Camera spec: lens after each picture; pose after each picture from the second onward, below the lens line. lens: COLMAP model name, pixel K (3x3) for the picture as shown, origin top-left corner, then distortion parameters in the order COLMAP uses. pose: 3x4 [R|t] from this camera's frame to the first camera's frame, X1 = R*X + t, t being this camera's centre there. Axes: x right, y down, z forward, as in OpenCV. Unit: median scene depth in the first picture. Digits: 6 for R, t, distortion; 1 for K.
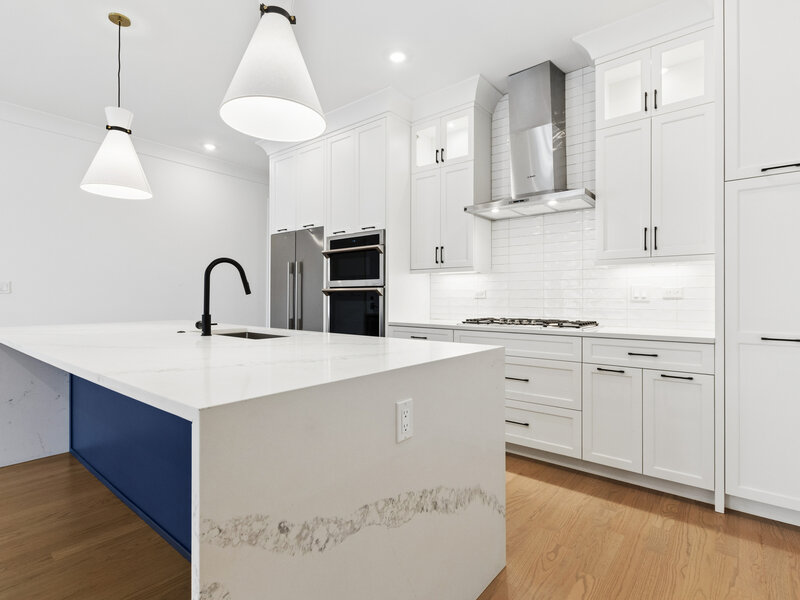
lens RADIAL K [[412.3, 0, 400.0], [0, 412.3, 300.0], [0, 0, 1]] dist [-0.004671, -0.000556]
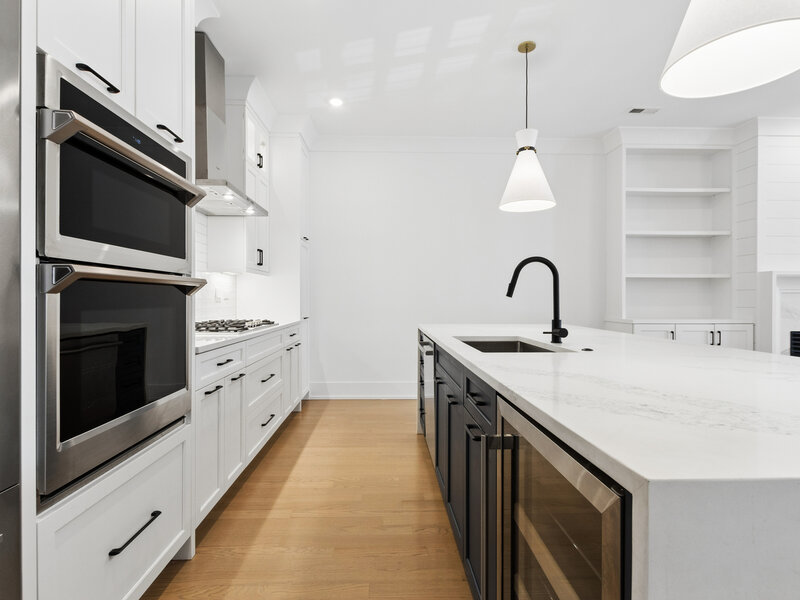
lens RADIAL K [[406.9, 0, 400.0], [0, 406.9, 300.0], [0, 0, 1]] dist [0.002853, 0.000599]
pose [[-0.657457, -0.008282, 0.753447, -0.558335], [-0.002473, 0.999958, 0.008834, -0.010314], [-0.753488, 0.003945, -0.657449, 1.125185]]
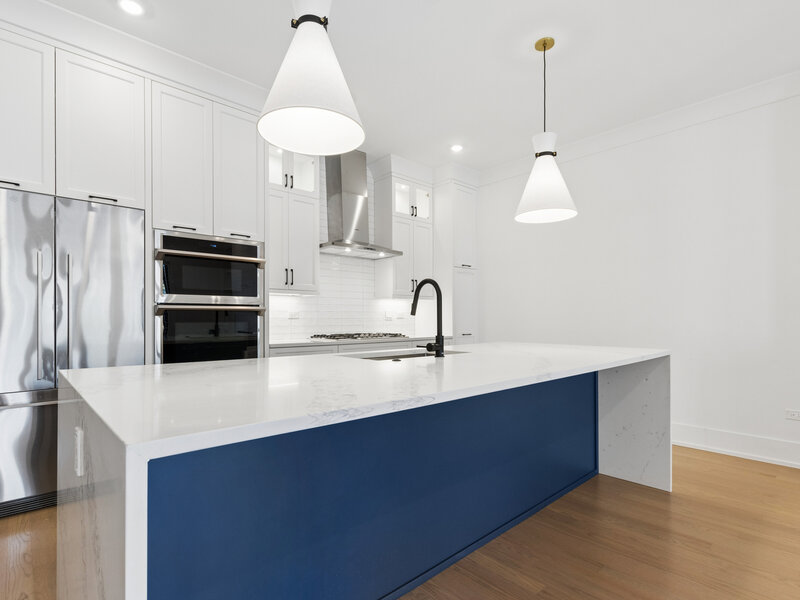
lens RADIAL K [[414.1, 0, 402.9], [0, 414.1, 316.4], [0, 0, 1]] dist [0.000064, 0.000381]
pose [[0.137580, 0.001135, 0.990490, -0.891636], [0.005705, 0.999982, -0.001938, -0.005719], [-0.990474, 0.005918, 0.137571, 0.569671]]
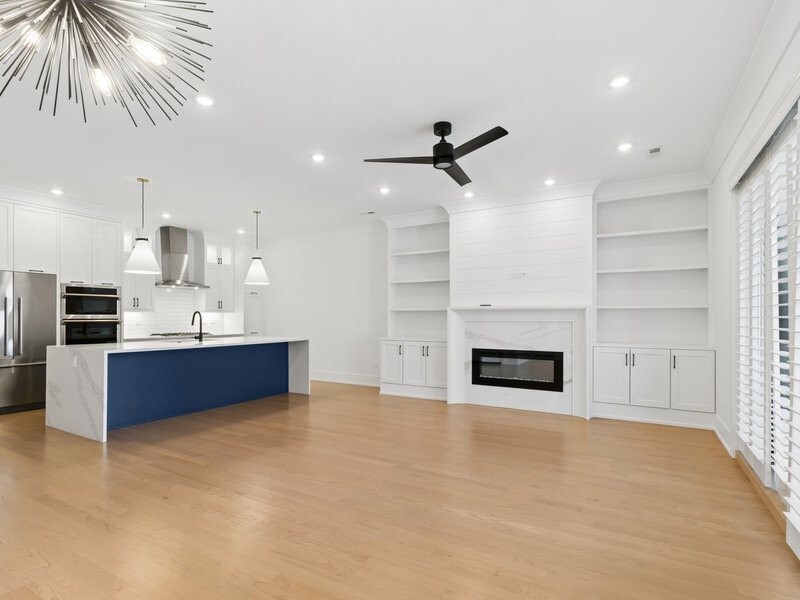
lens RADIAL K [[414.1, 0, 402.9], [0, 414.1, 316.4], [0, 0, 1]] dist [0.000064, 0.000381]
pose [[-0.160551, -0.002643, 0.987024, -1.980376], [0.002244, 0.999993, 0.003042, -0.046895], [-0.987025, 0.002703, -0.160543, 0.087355]]
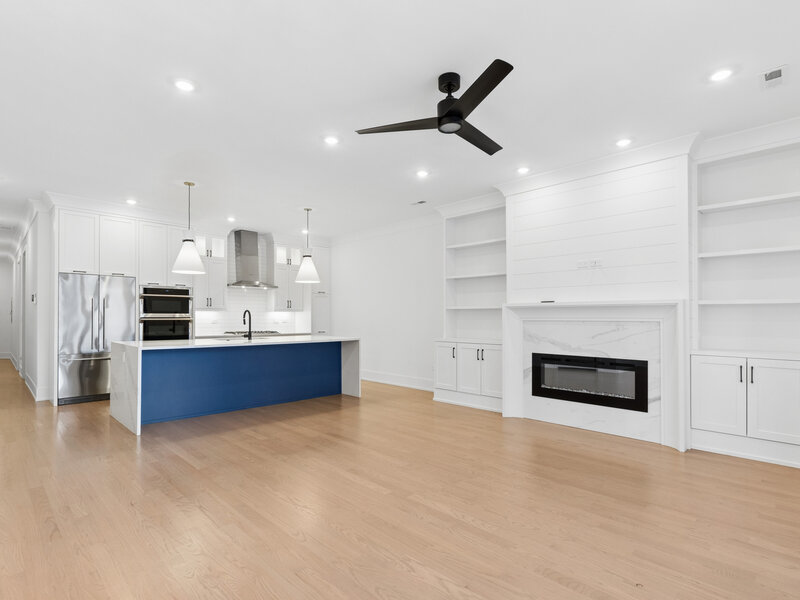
lens RADIAL K [[413.1, 0, 399.8], [0, 413.1, 312.5], [0, 0, 1]] dist [0.003752, -0.001513]
pose [[0.103558, 0.008391, 0.994588, -1.825507], [0.001775, 0.999961, -0.008621, -0.038548], [-0.994622, 0.002658, 0.103539, -0.148265]]
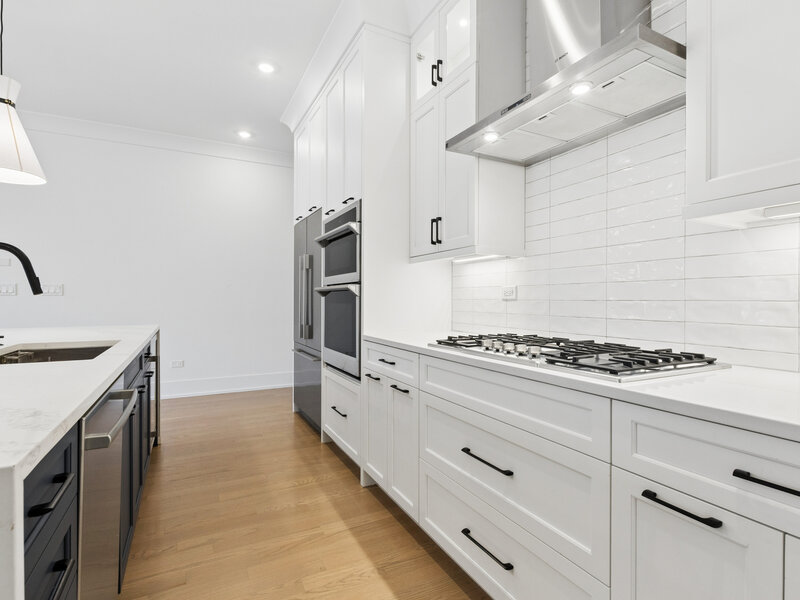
lens RADIAL K [[411.8, 0, 400.0], [0, 411.8, 300.0], [0, 0, 1]] dist [0.000914, -0.000518]
pose [[0.913423, -0.000577, -0.407011, 0.298957], [-0.000996, 0.999993, -0.003651, -0.001506], [0.407011, 0.003740, 0.913416, 0.401369]]
